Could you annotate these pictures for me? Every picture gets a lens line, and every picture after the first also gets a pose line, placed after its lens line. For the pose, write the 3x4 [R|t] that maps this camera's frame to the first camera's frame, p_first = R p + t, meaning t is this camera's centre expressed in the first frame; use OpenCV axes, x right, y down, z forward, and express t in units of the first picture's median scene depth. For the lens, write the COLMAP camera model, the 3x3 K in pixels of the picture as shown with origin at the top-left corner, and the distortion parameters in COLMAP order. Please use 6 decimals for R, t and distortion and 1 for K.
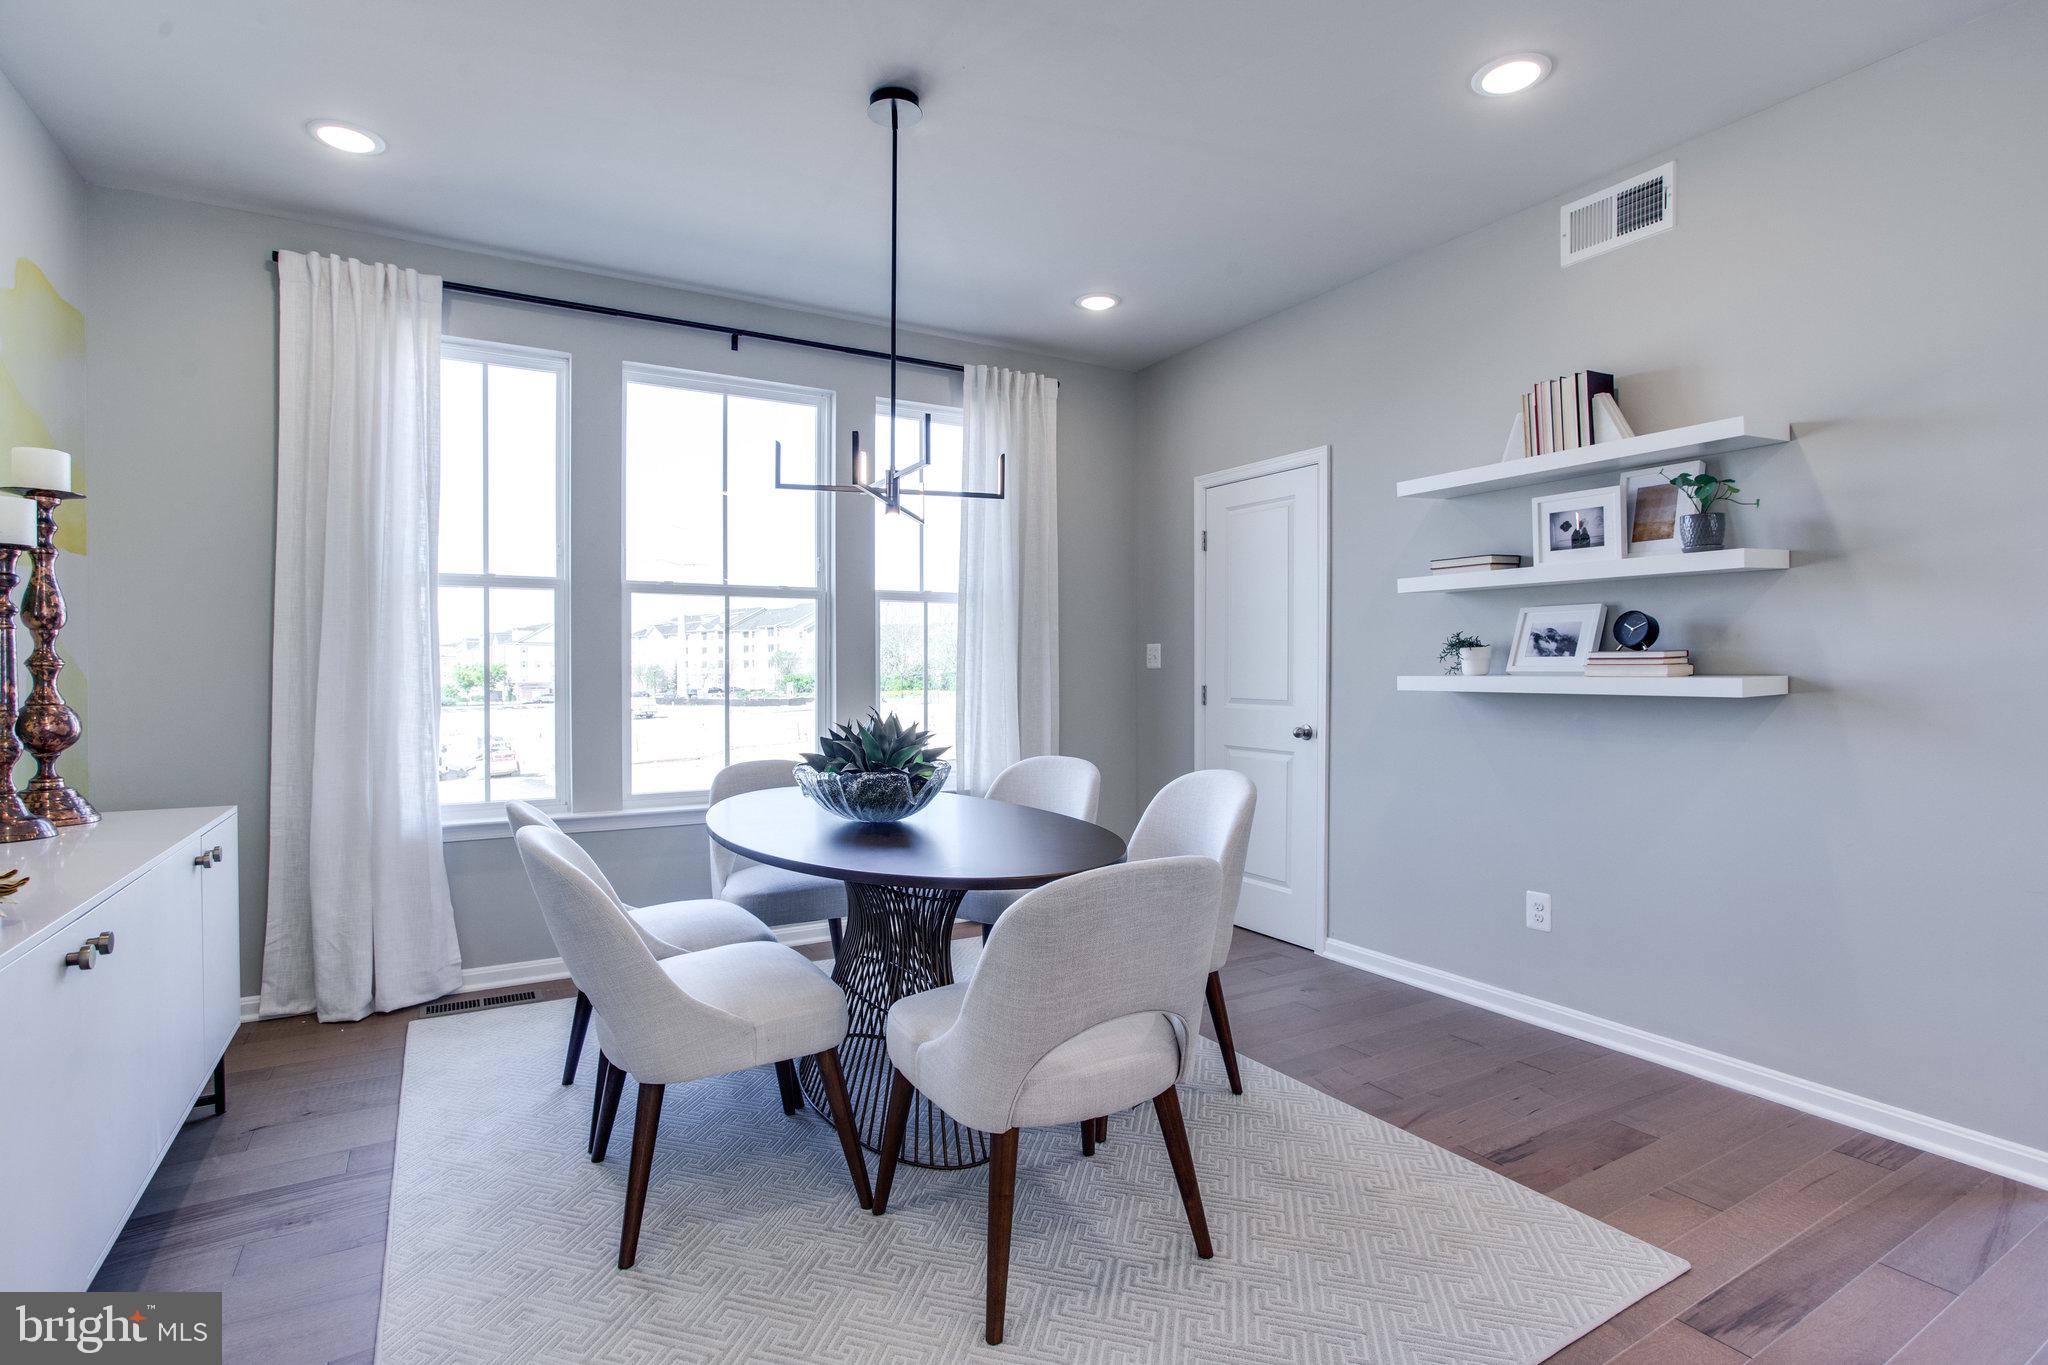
lens RADIAL K [[1008.8, 0, 1040.0], [0, 1008.8, 678.7], [0, 0, 1]] dist [-0.028764, 0.001306]
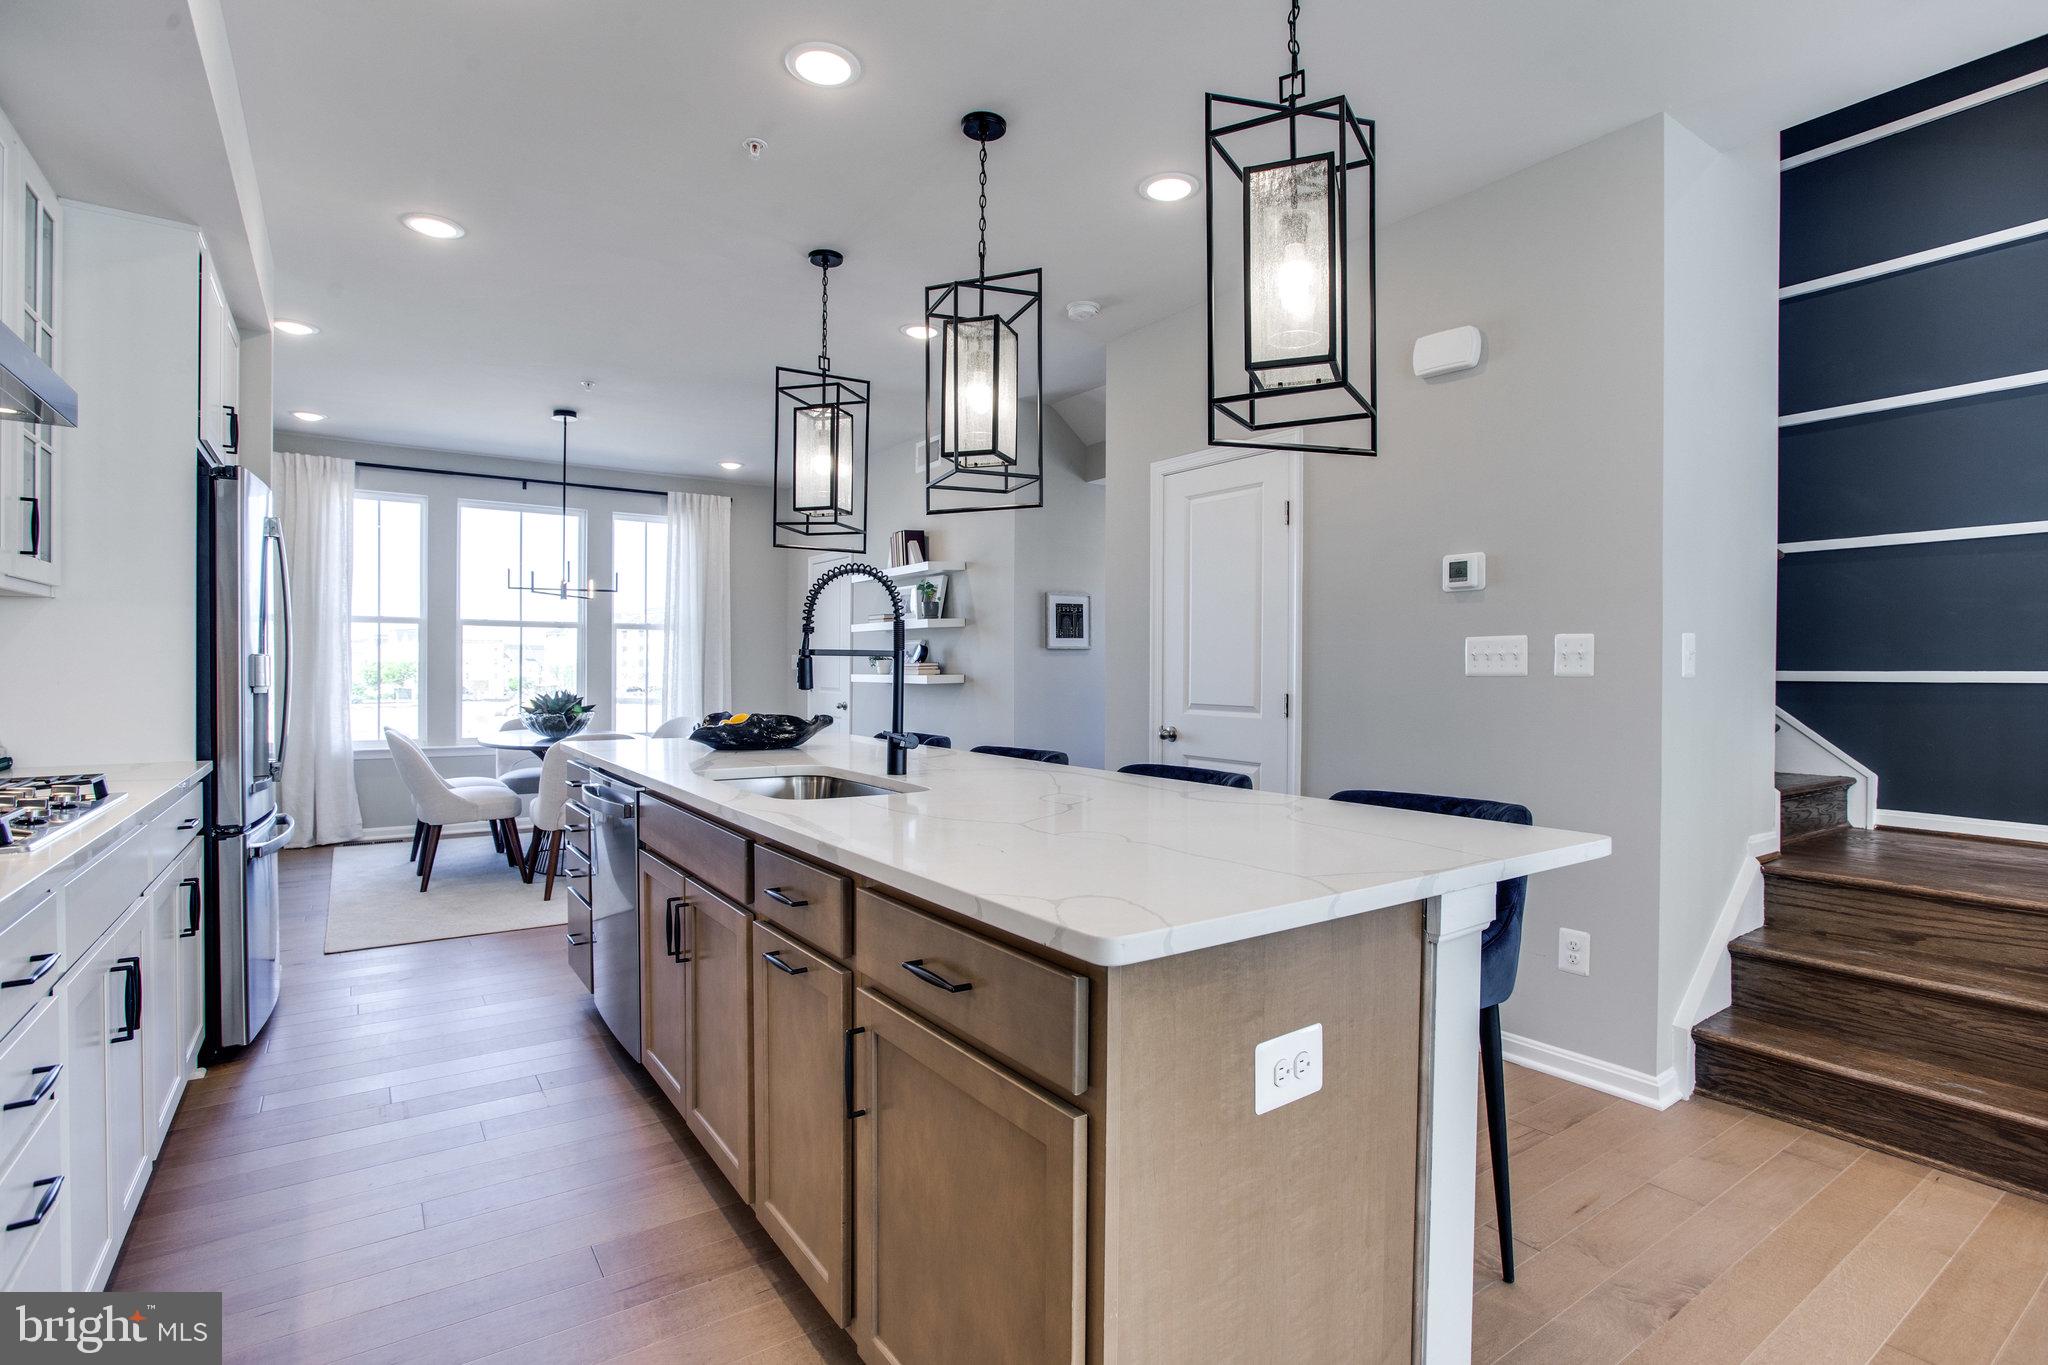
lens RADIAL K [[1008.8, 0, 1028.6], [0, 1008.8, 676.7], [0, 0, 1]] dist [-0.028764, 0.001306]
pose [[0.998178, 0.005899, 0.060049, 0.552699], [-0.005709, 0.999978, -0.003325, 0.006747], [-0.060068, 0.002976, 0.998190, -0.941117]]
